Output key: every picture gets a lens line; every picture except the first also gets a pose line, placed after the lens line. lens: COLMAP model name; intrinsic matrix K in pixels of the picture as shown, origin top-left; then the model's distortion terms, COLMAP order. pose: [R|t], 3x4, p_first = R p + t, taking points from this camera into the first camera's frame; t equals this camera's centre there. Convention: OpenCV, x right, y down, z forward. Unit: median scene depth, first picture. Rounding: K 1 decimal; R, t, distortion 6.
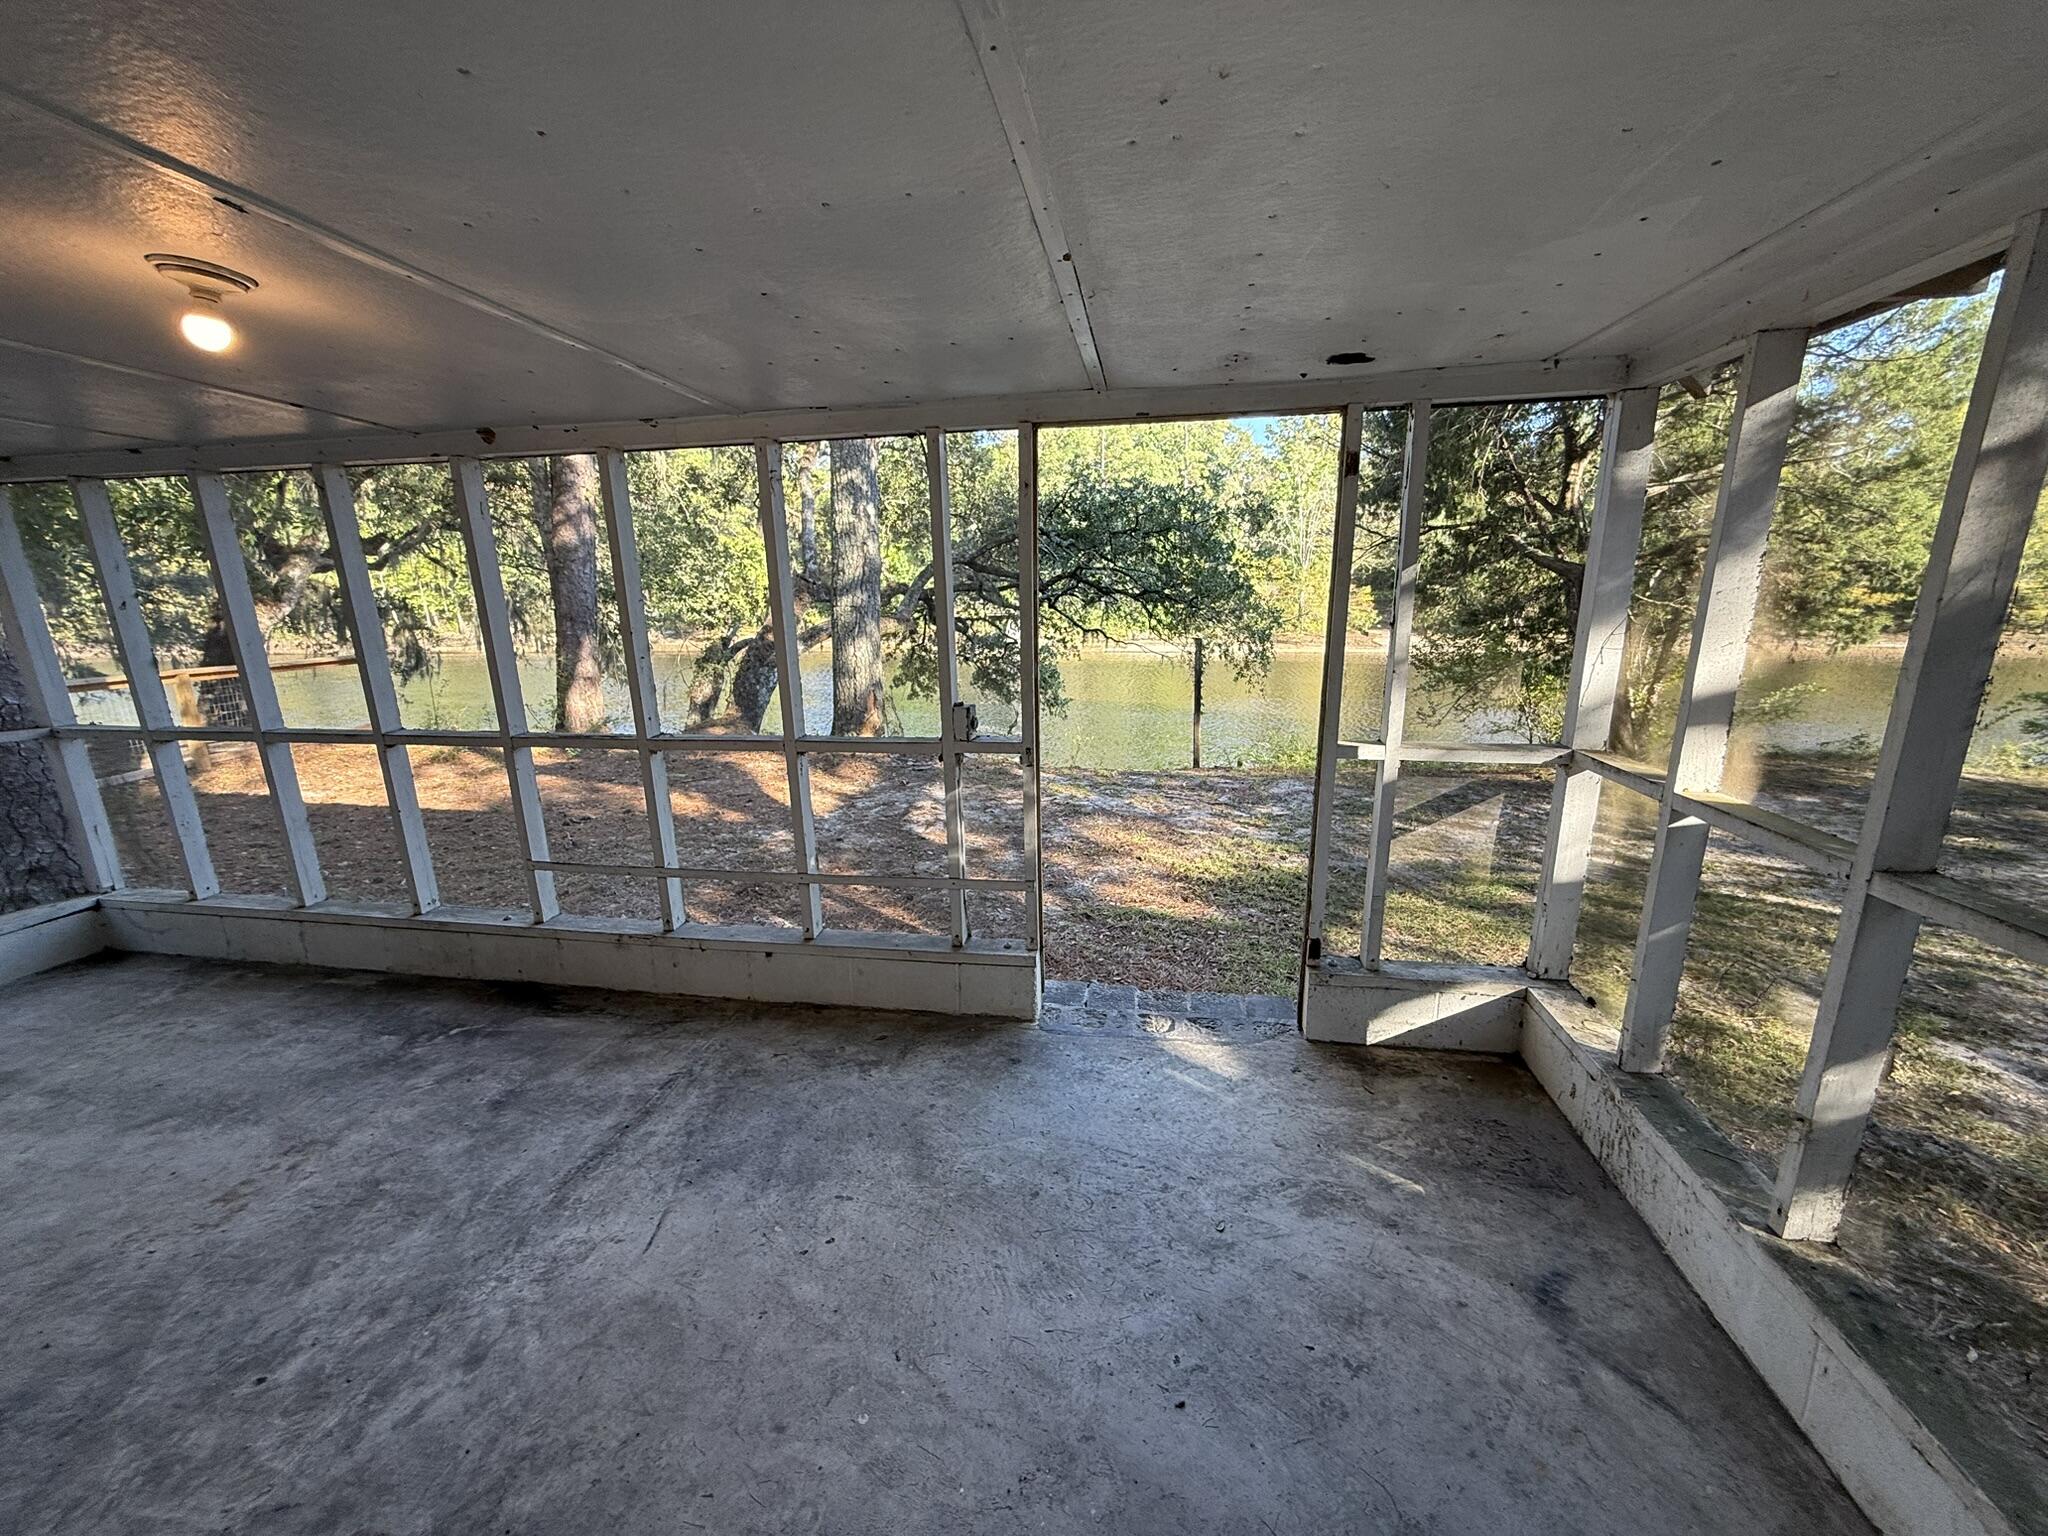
lens RADIAL K [[815.4, 0, 1024.0], [0, 815.4, 769.3], [0, 0, 1]] dist [-0.001690, 0.000179]
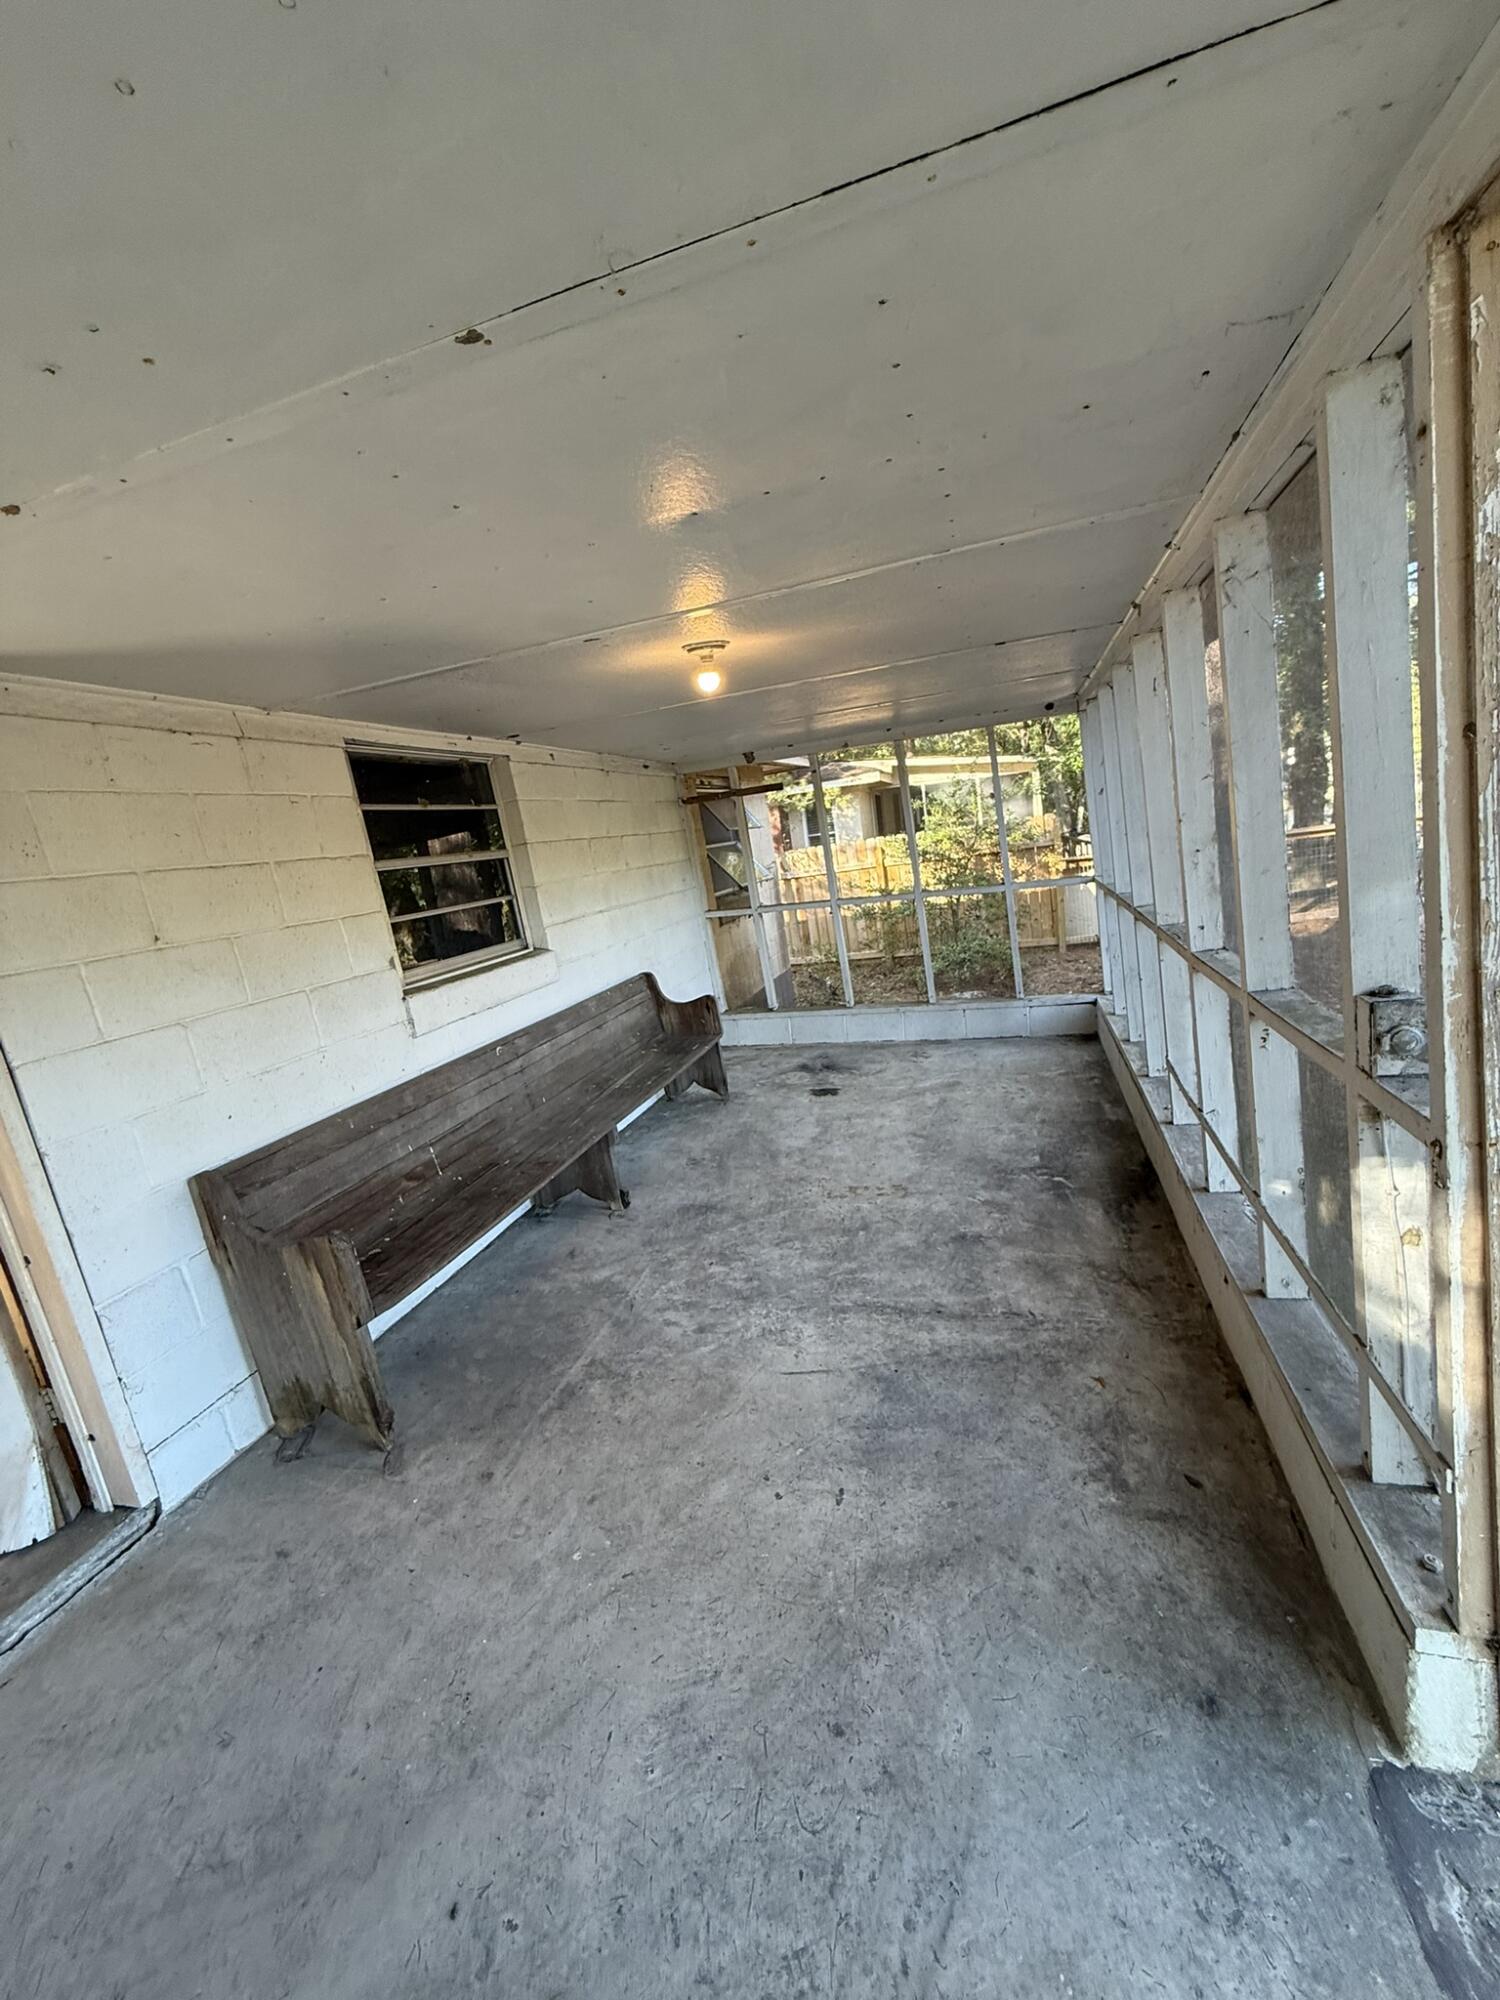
lens RADIAL K [[796.3, 0, 751.7], [0, 796.3, 998.3], [0, 0, 1]] dist [-0.001690, 0.000179]
pose [[-0.124927, 0.219971, -0.967474, 0.546946], [-0.077653, 0.969954, 0.230562, -0.212881], [0.989123, 0.103930, -0.104092, 0.986968]]
